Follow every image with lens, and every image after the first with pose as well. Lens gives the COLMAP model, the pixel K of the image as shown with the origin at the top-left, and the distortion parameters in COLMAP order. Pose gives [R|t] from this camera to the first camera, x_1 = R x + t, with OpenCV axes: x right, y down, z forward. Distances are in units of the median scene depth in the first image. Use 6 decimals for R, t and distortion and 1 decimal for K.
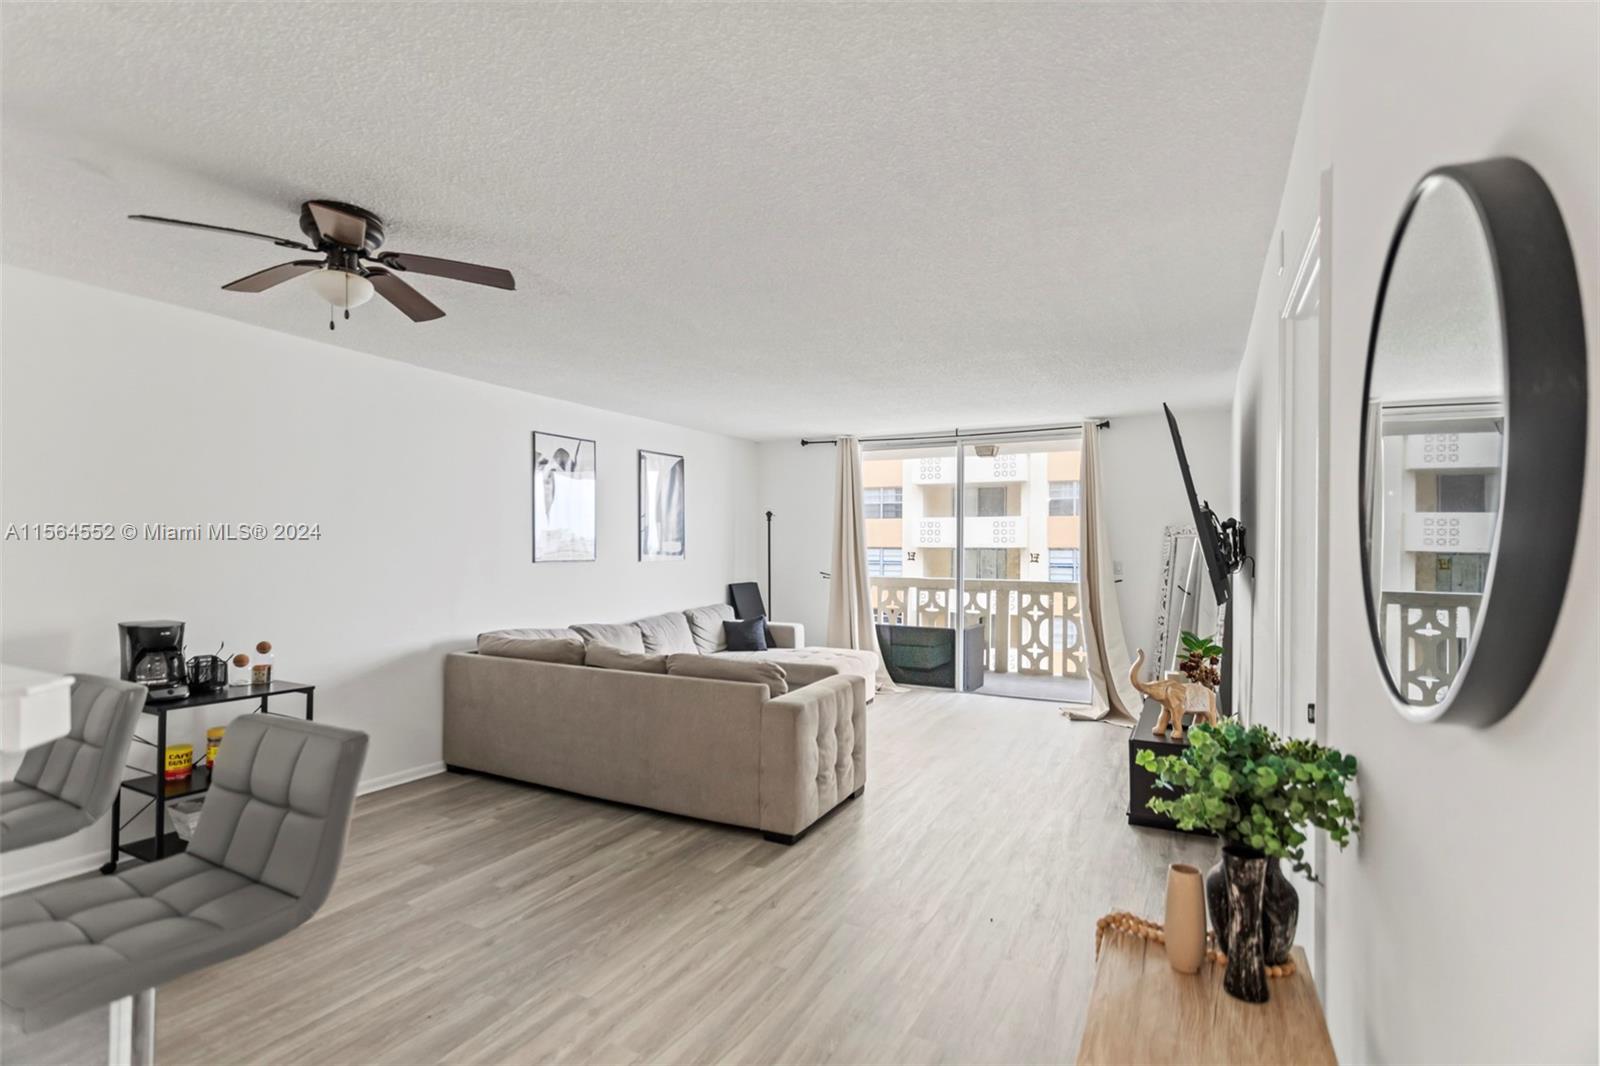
lens RADIAL K [[749.3, 0, 774.5], [0, 749.3, 611.1], [0, 0, 1]] dist [0.019214, 0.000038]
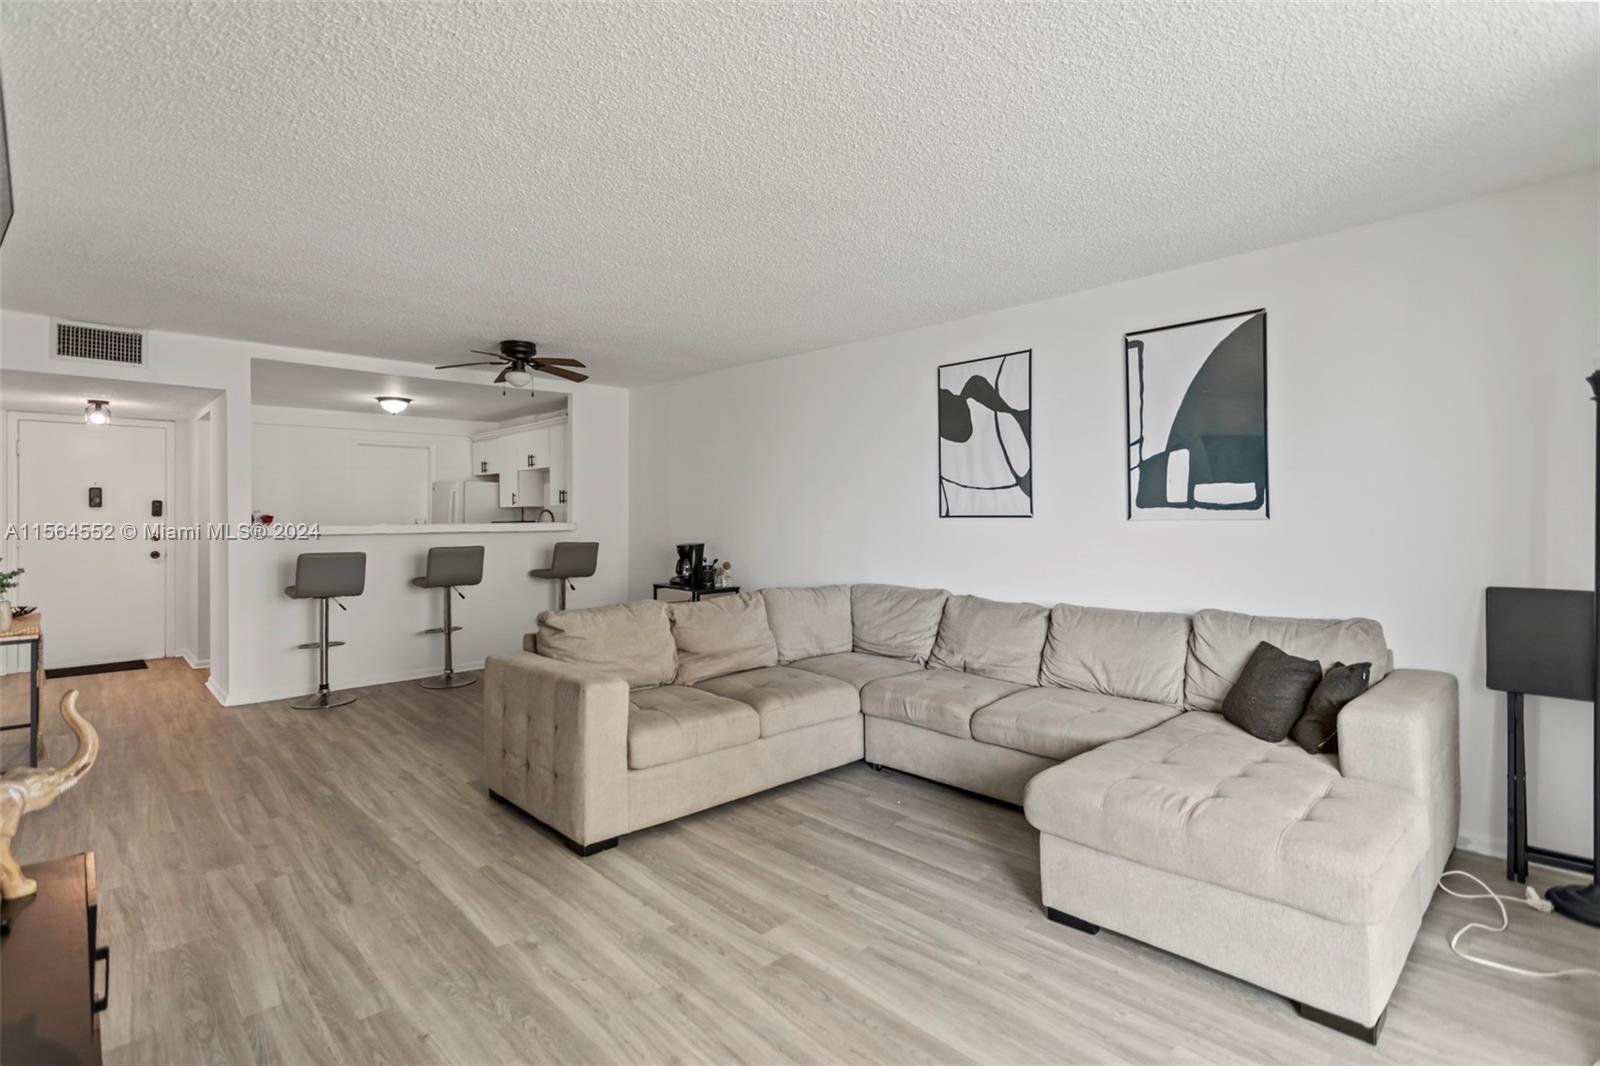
lens RADIAL K [[763.2, 0, 791.4], [0, 763.2, 513.3], [0, 0, 1]] dist [-0.001205, 0.000145]
pose [[-0.309977, -0.000130, -0.950744, 0.450360], [-0.079554, 0.996497, 0.025801, -0.061112], [0.947410, 0.083633, -0.308901, 0.876748]]
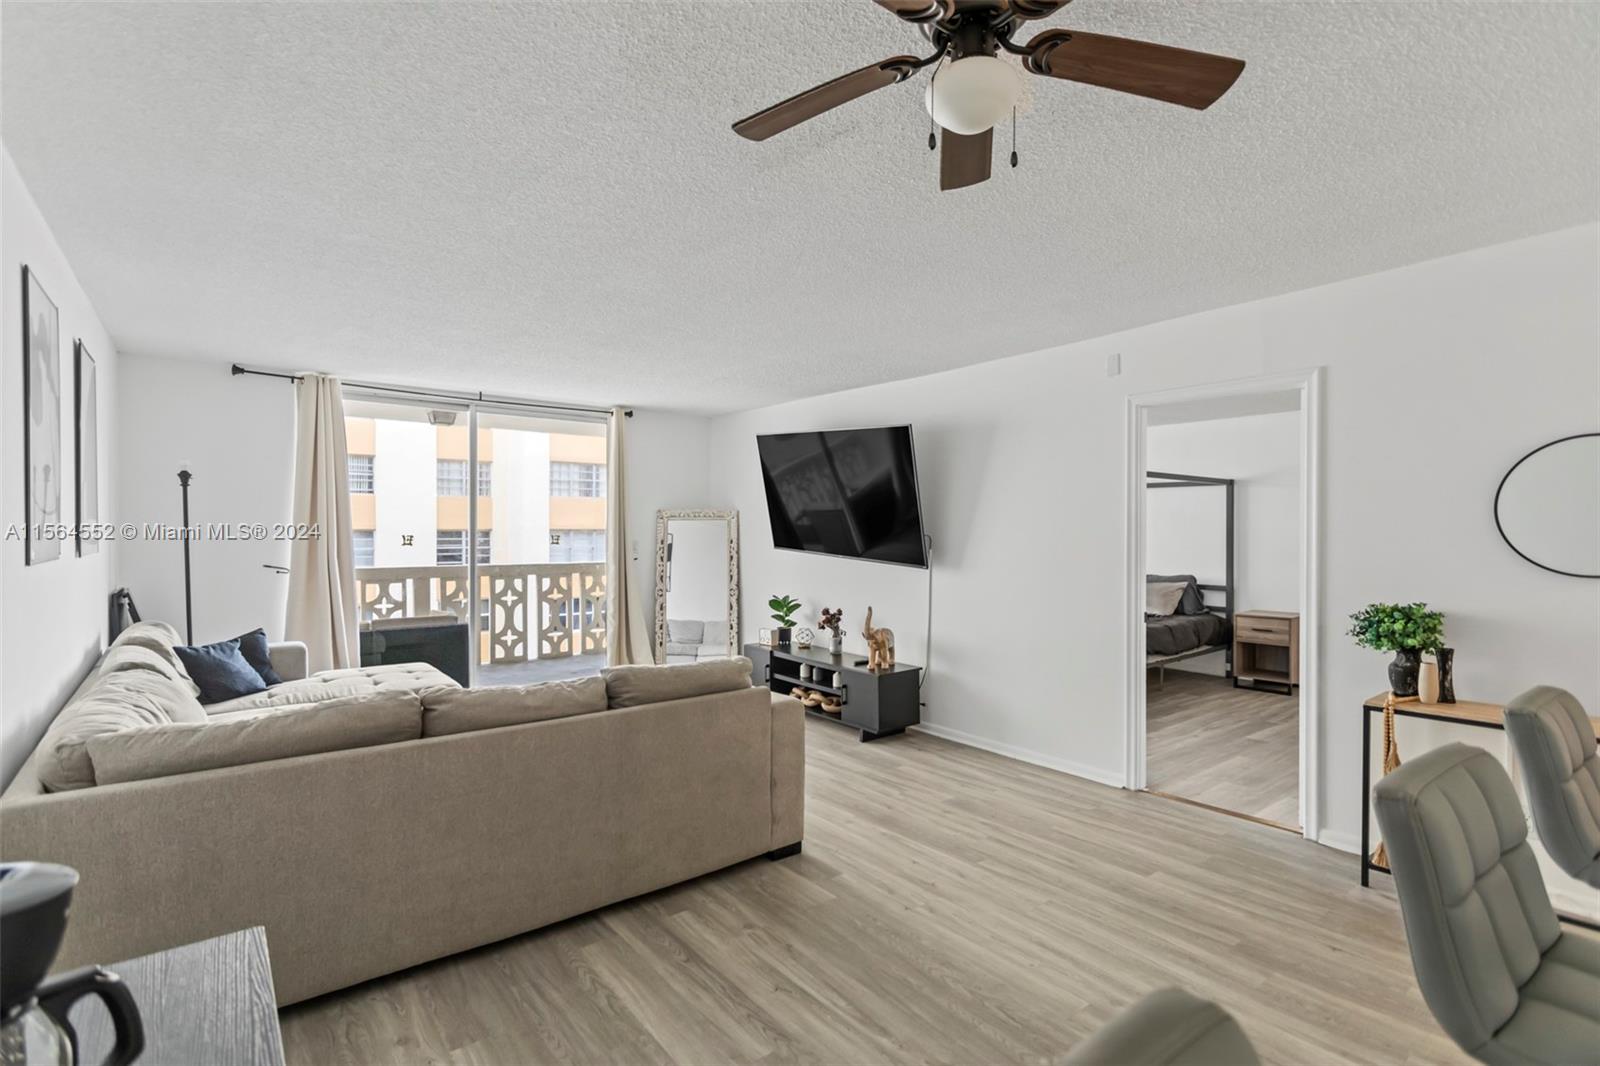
lens RADIAL K [[759.9, 0, 790.2], [0, 759.9, 534.8], [0, 0, 1]] dist [0.009708, -0.000878]
pose [[0.402919, -0.008375, 0.915197, -0.445470], [0.079132, 0.996532, -0.025719, -0.027681], [-0.911808, 0.082784, 0.402184, 0.318985]]
